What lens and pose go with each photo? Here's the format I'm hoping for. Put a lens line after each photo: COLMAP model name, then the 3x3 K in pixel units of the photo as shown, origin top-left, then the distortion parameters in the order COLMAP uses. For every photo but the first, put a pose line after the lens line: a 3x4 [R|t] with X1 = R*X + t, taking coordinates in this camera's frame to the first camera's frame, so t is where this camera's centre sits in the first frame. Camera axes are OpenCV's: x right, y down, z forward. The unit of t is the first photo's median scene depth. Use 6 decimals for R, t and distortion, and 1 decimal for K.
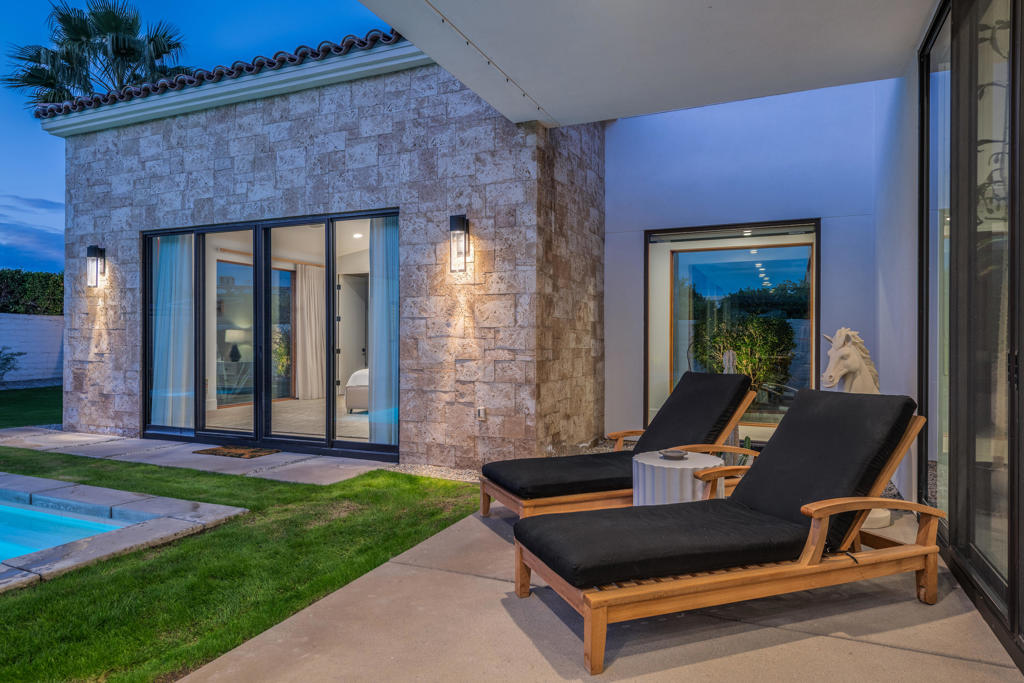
lens RADIAL K [[635.2, 0, 510.1], [0, 635.2, 337.7], [0, 0, 1]] dist [-0.002767, -0.000973]
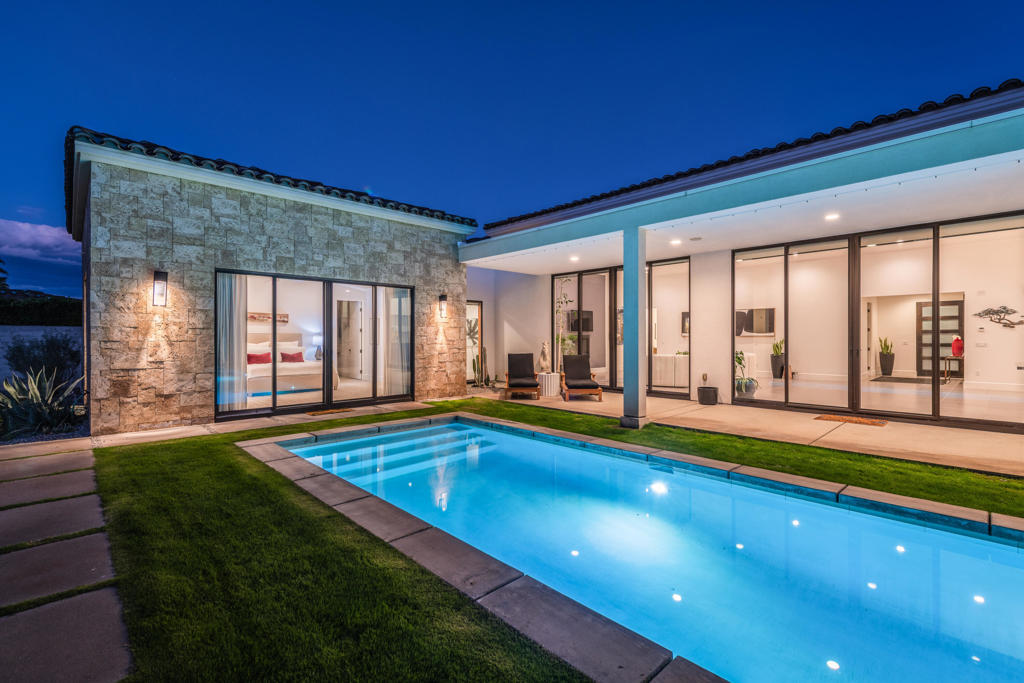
lens RADIAL K [[454.1, 0, 518.4], [0, 454.1, 339.3], [0, 0, 1]] dist [0.002443, 0.000084]
pose [[0.375197, -0.002784, 0.926941, -1.389229], [0.004628, 0.999989, 0.001129, -0.016835], [-0.926934, 0.003867, 0.375205, 0.056235]]
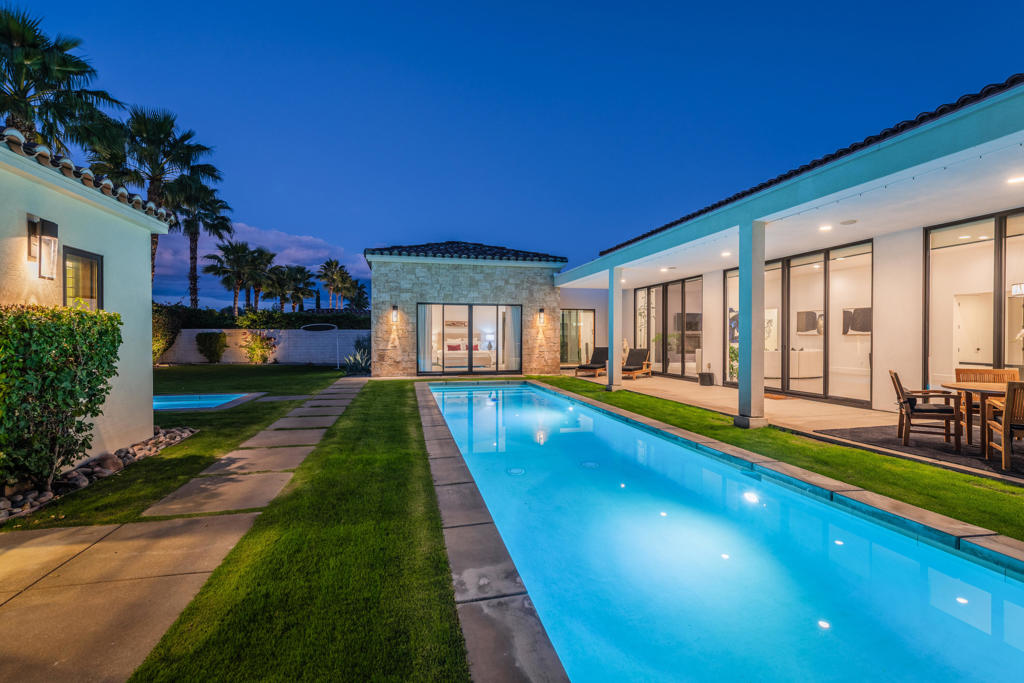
lens RADIAL K [[454.1, 0, 513.2], [0, 454.1, 342.2], [0, 0, 1]] dist [0.002443, 0.000084]
pose [[0.796710, -0.007124, 0.604319, -1.641470], [0.002083, 0.999957, 0.009042, -0.010555], [-0.604358, -0.005946, 0.796691, -0.959935]]
